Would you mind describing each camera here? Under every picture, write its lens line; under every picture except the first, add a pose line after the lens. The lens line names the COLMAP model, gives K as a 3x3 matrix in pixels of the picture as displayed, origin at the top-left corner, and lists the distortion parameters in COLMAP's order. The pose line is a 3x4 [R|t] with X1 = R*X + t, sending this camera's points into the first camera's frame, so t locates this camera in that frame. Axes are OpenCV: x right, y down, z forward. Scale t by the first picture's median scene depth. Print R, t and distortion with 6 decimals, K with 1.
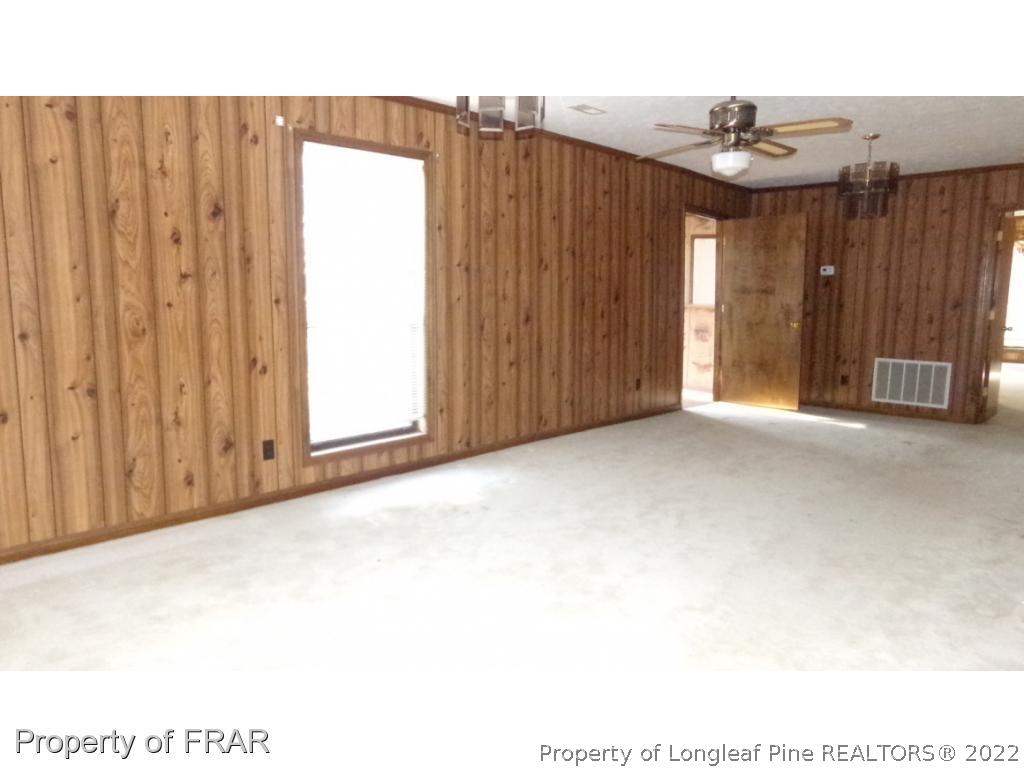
lens RADIAL K [[710.7, 0, 509.3], [0, 710.7, 382.2], [0, 0, 1]] dist [0.042946, 0.001925]
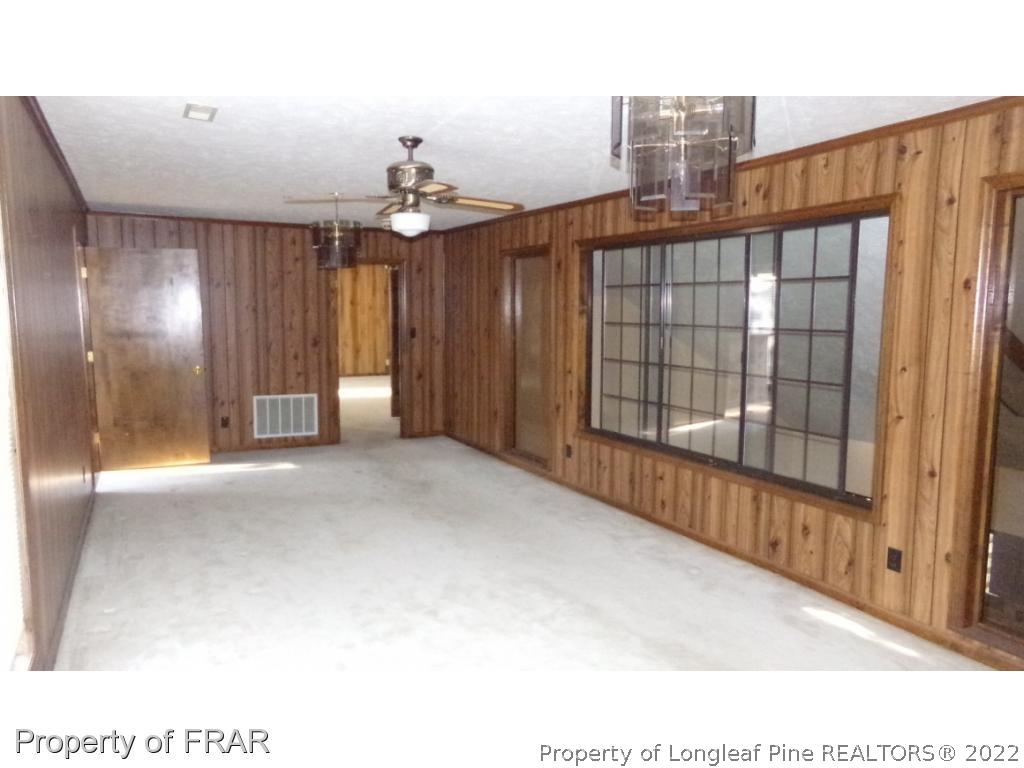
lens RADIAL K [[710.7, 0, 510.3], [0, 710.7, 382.5], [0, 0, 1]] dist [0.042946, 0.001925]
pose [[0.420494, -0.099072, 0.901870, -0.253160], [0.119706, 0.991389, 0.053093, -0.064310], [-0.899364, 0.085634, 0.428733, 0.240039]]
